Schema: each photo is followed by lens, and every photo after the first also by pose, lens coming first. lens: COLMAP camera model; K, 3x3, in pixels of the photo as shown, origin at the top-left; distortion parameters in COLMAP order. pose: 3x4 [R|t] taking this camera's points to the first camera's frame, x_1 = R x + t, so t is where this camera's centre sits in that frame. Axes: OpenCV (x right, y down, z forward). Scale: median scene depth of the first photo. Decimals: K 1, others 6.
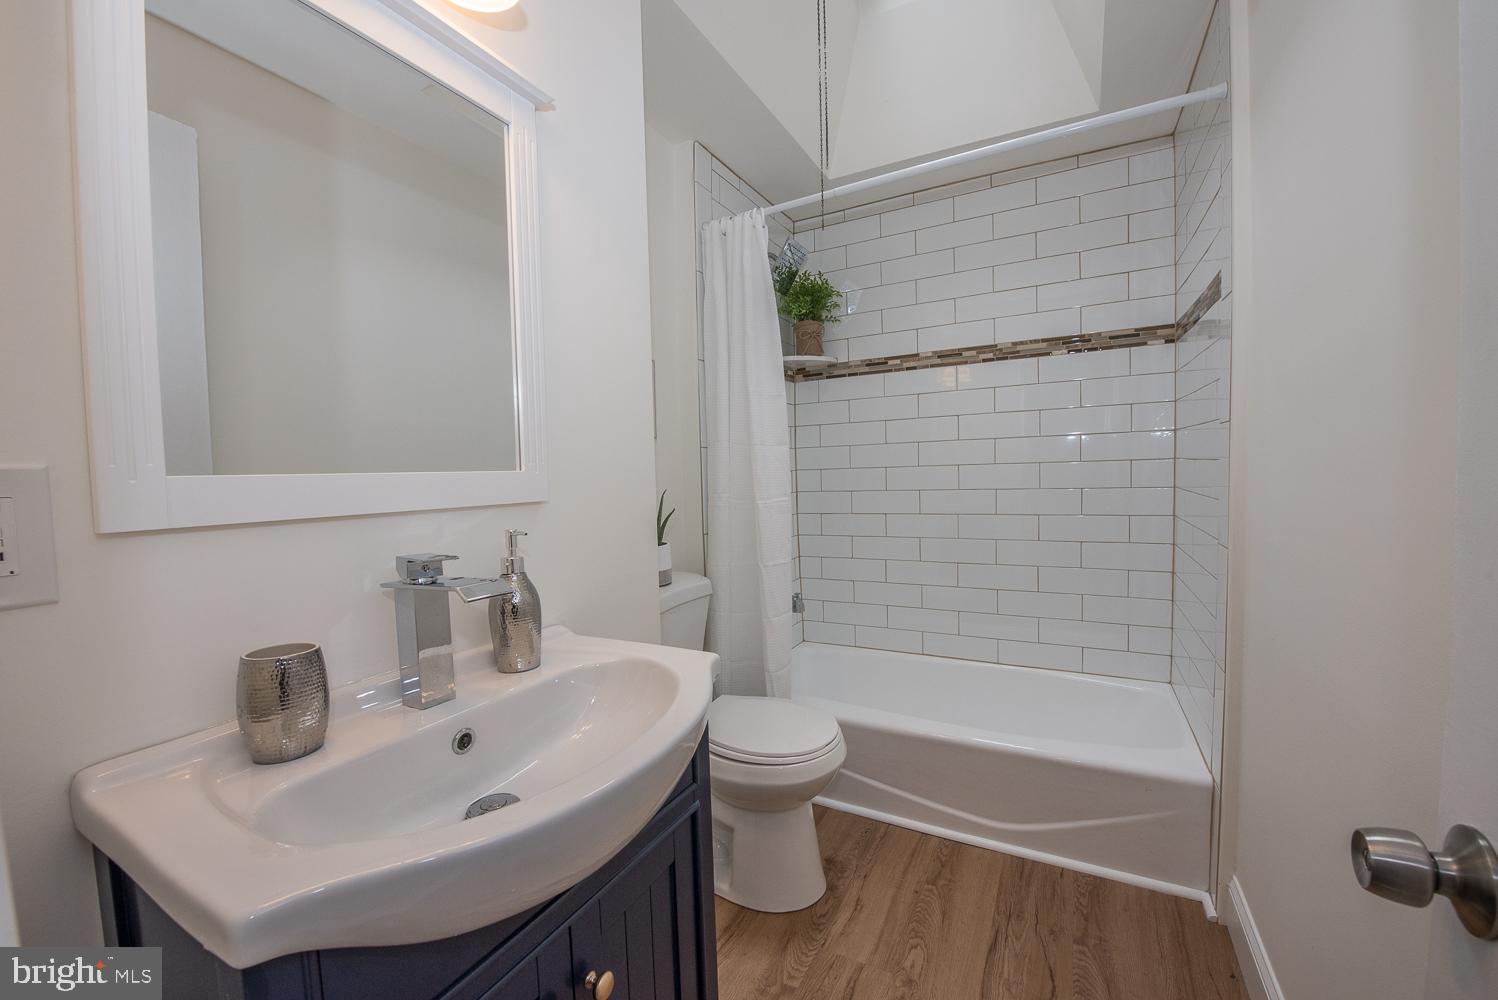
lens RADIAL K [[595.6, 0, 743.9], [0, 595.6, 502.4], [0, 0, 1]] dist [-0.015805, -0.002824]
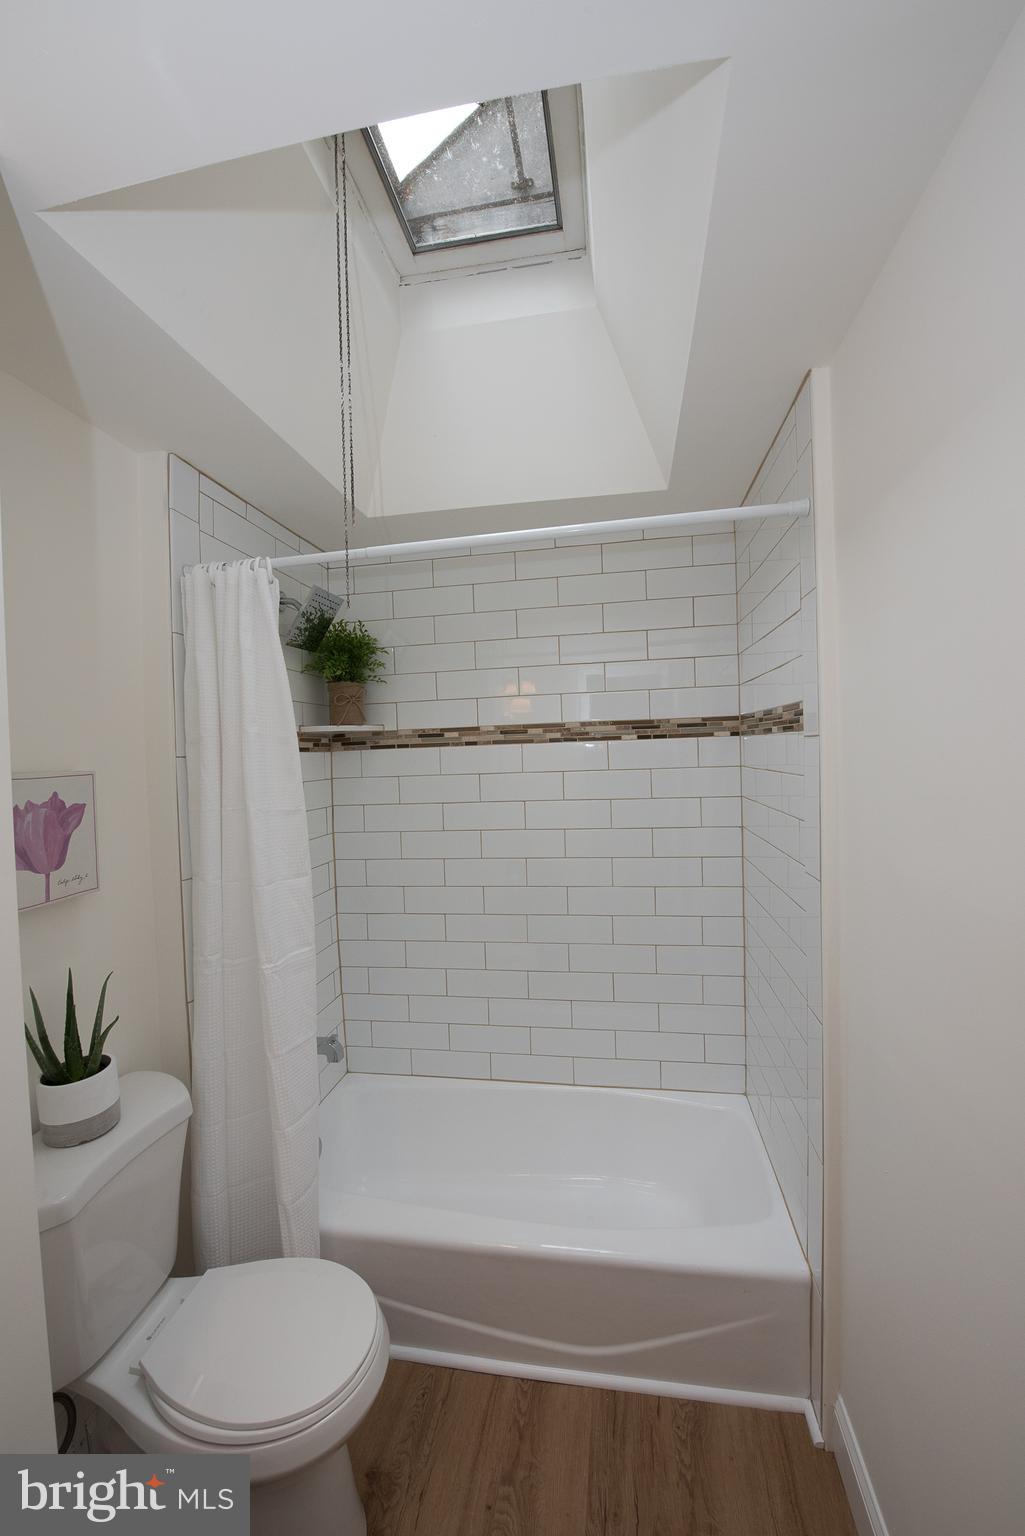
lens RADIAL K [[610.7, 0, 512.8], [0, 610.7, 765.8], [0, 0, 1]] dist [-0.015805, -0.002824]
pose [[0.946095, -0.007214, 0.323808, 0.067916], [0.020774, 0.999045, -0.038439, -0.195099], [-0.323222, 0.043094, 0.945342, 0.194019]]
